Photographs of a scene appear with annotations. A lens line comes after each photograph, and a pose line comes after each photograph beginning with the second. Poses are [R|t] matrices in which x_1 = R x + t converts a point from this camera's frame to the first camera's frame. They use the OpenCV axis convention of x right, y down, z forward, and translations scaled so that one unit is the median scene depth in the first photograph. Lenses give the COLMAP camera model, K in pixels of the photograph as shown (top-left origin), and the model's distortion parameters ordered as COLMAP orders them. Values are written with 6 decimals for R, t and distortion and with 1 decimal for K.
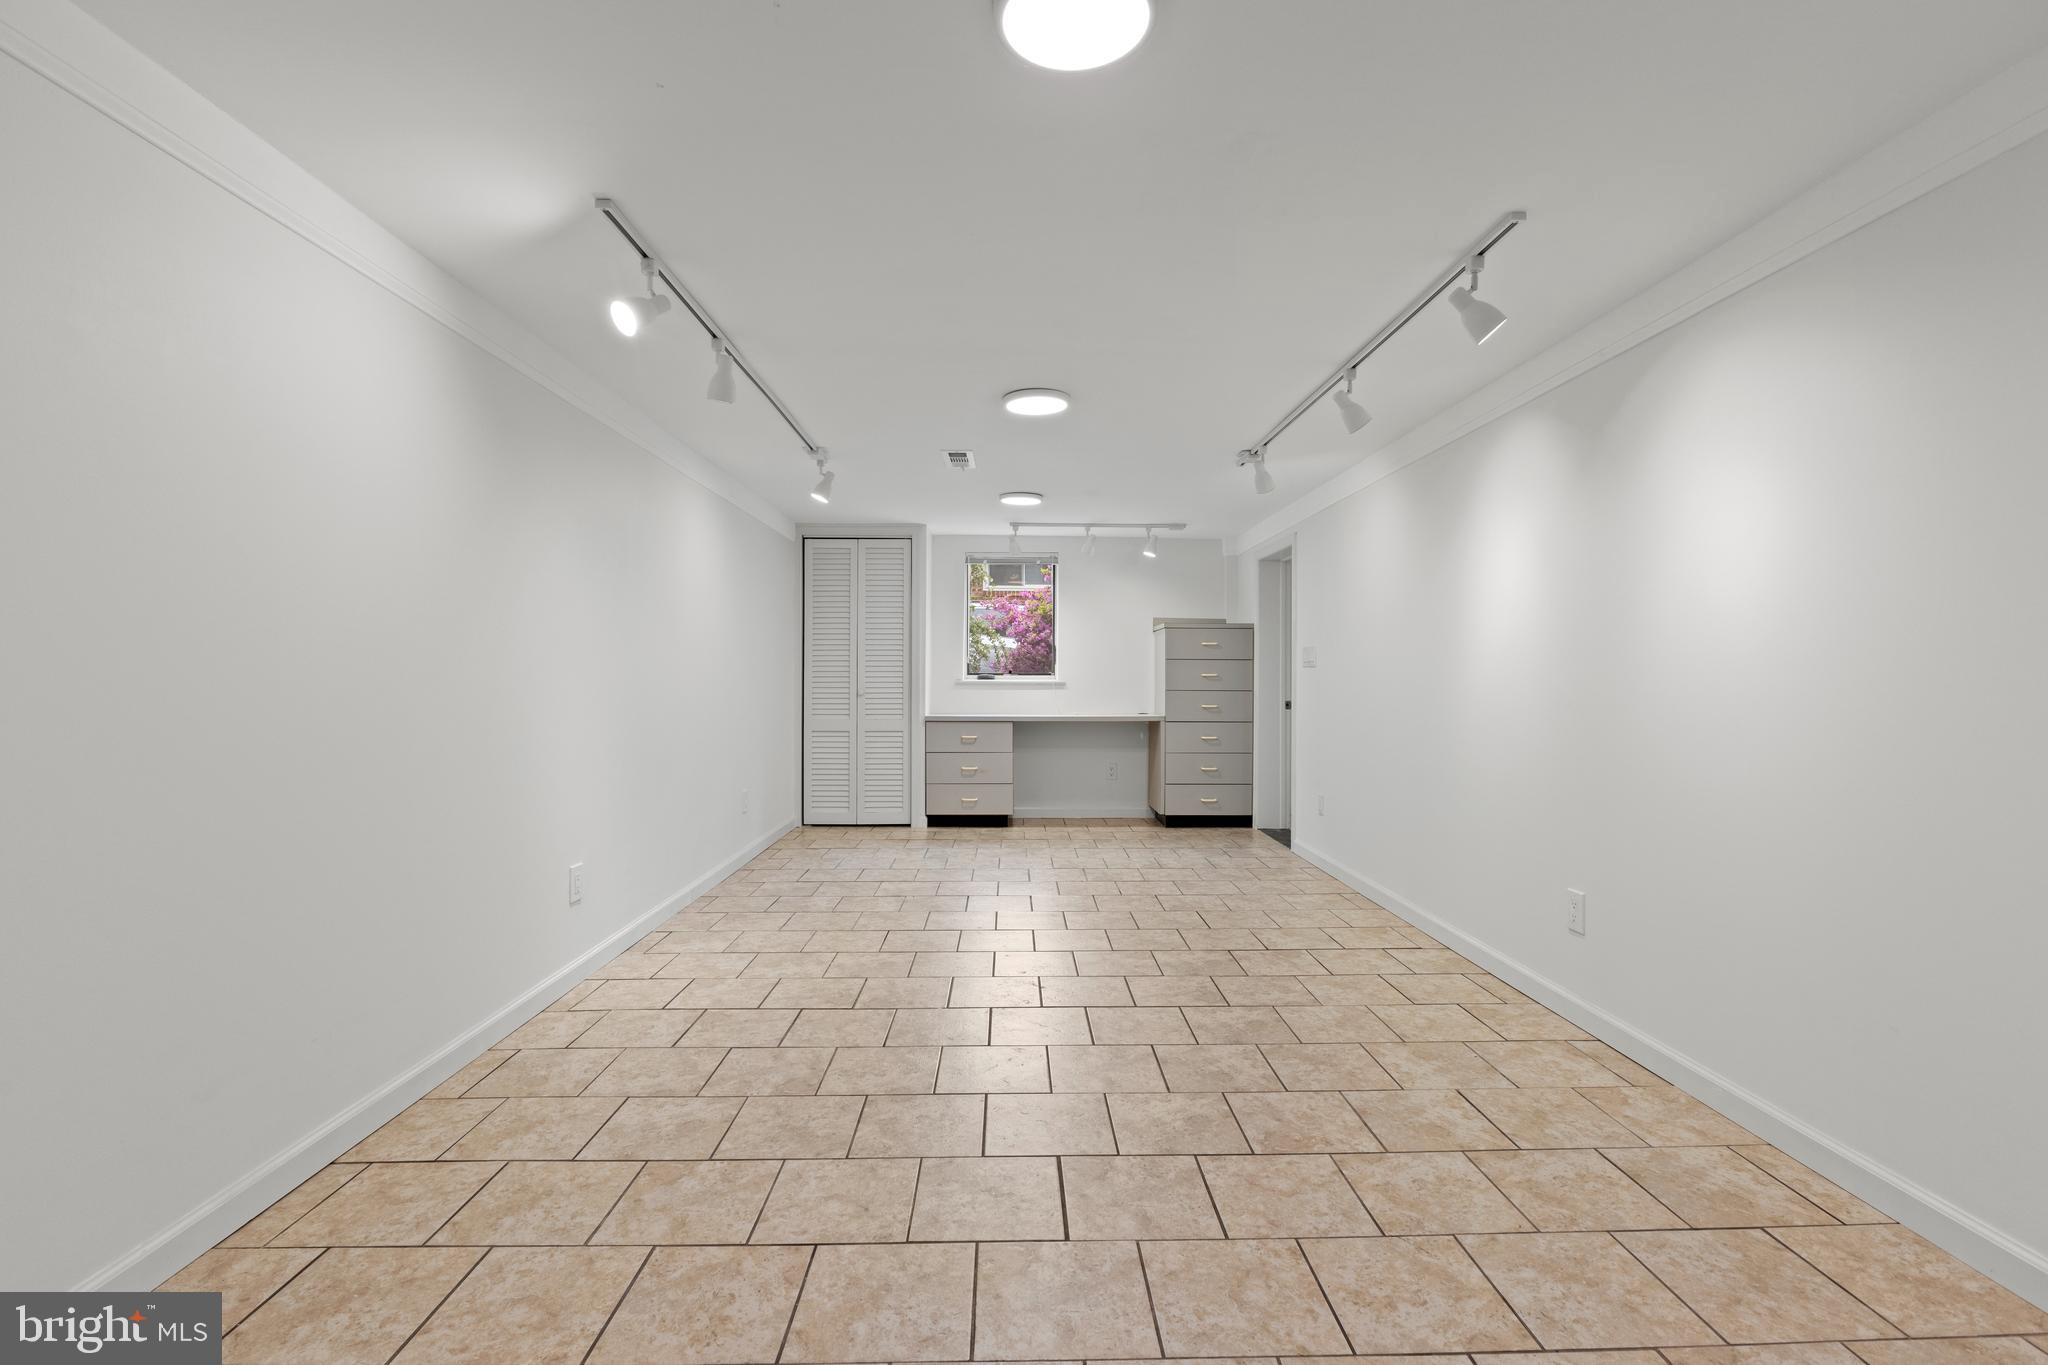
lens RADIAL K [[915.5, 0, 1029.6], [0, 915.5, 672.8], [0, 0, 1]] dist [-0.009245, -0.000915]
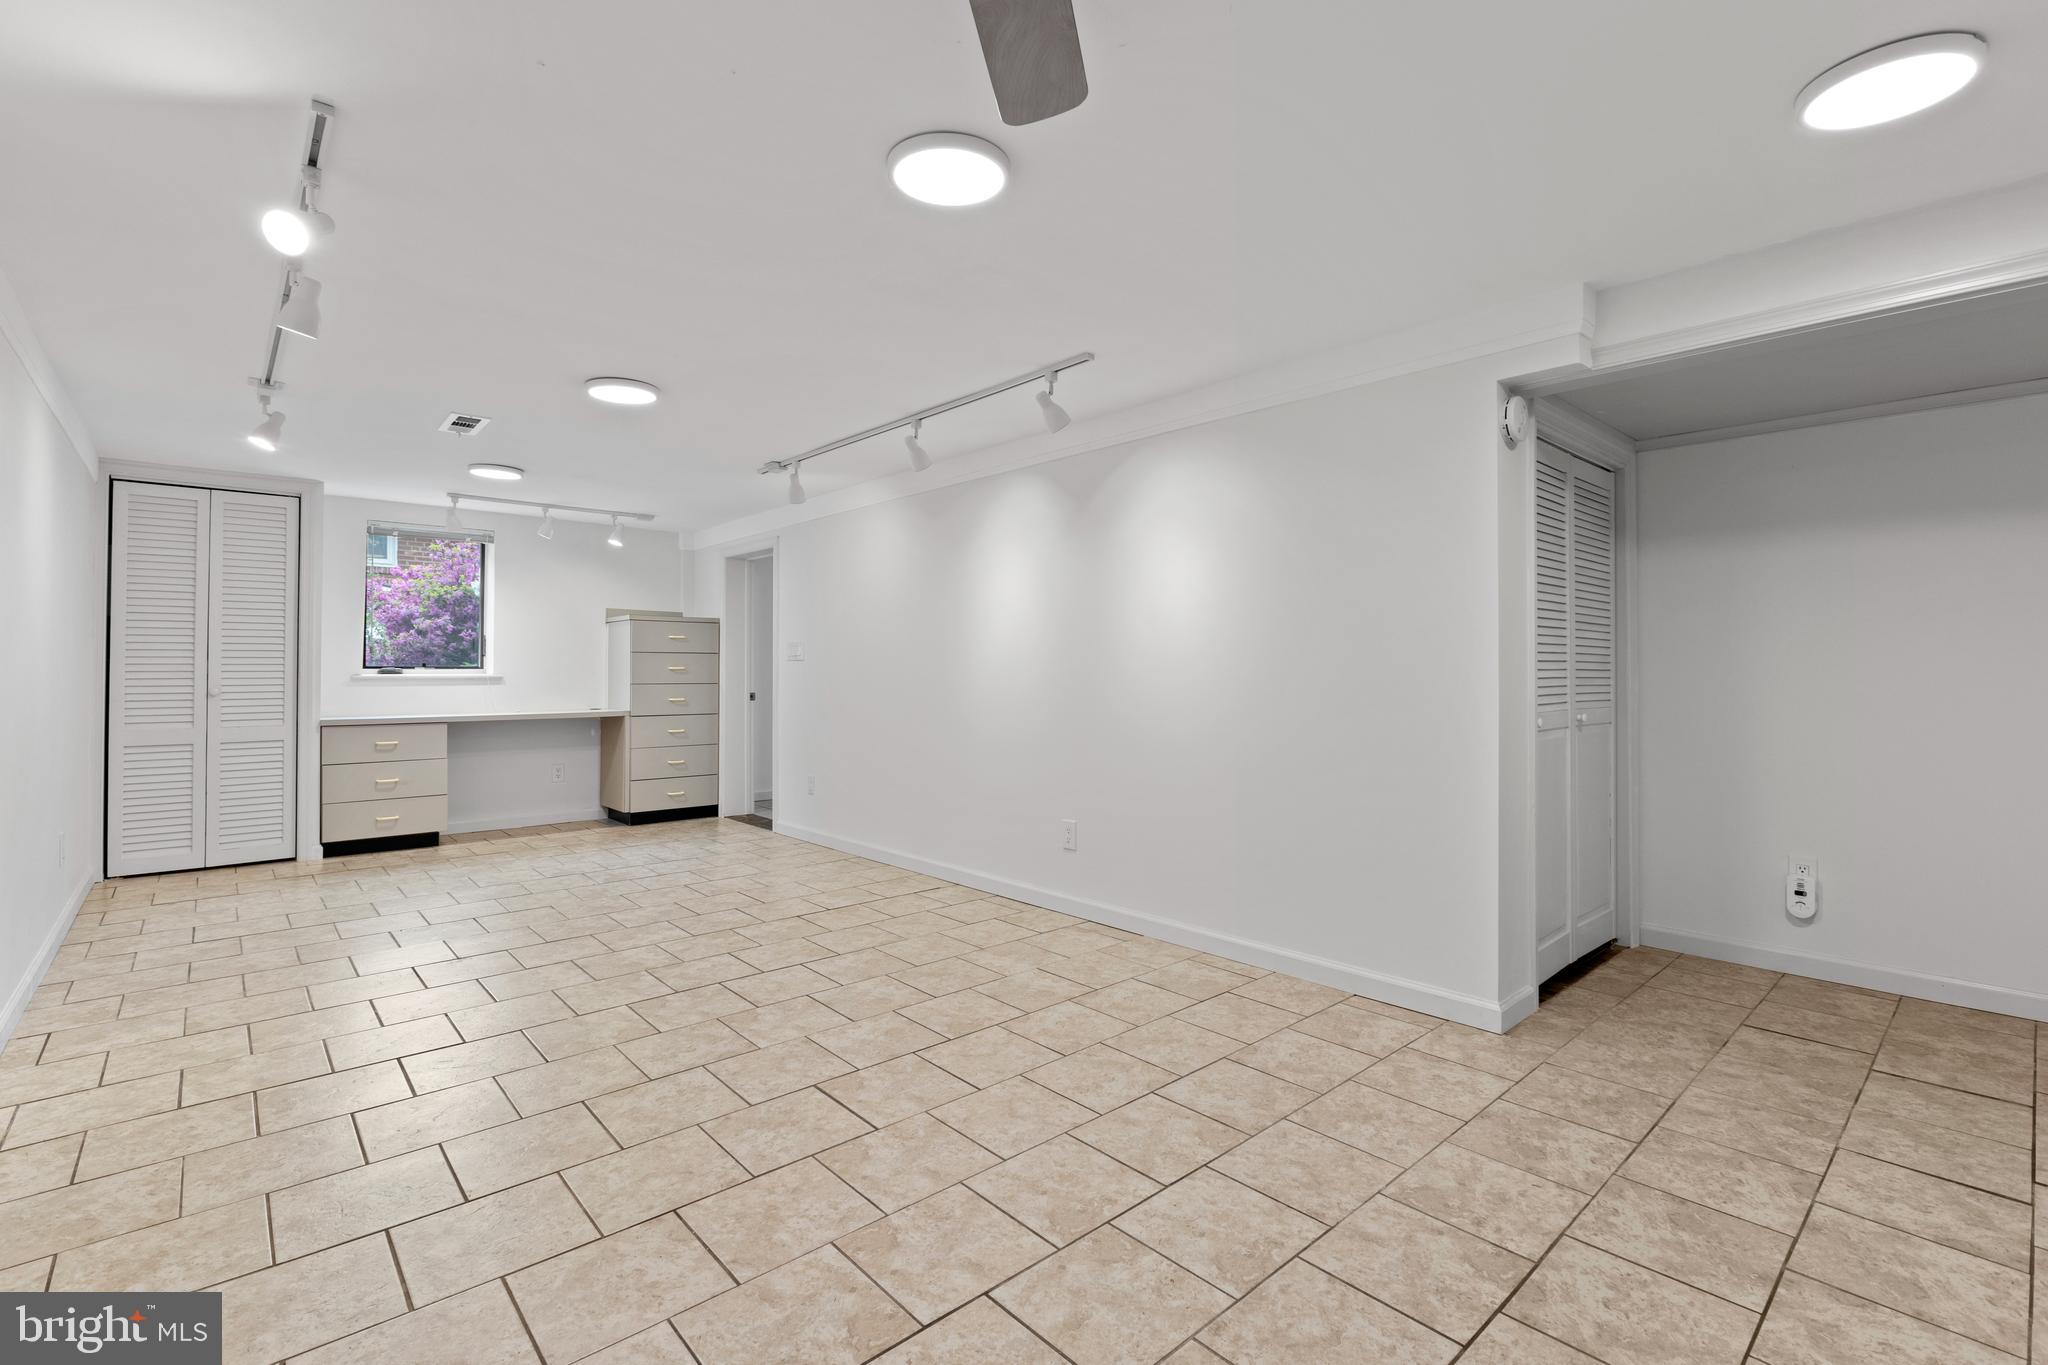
lens RADIAL K [[915.5, 0, 1044.2], [0, 915.5, 668.5], [0, 0, 1]] dist [-0.009245, -0.000915]
pose [[0.753710, -0.001406, 0.657206, -0.367312], [-0.000921, 0.999994, 0.003197, -0.002681], [-0.657207, -0.003015, 0.753704, -0.046234]]
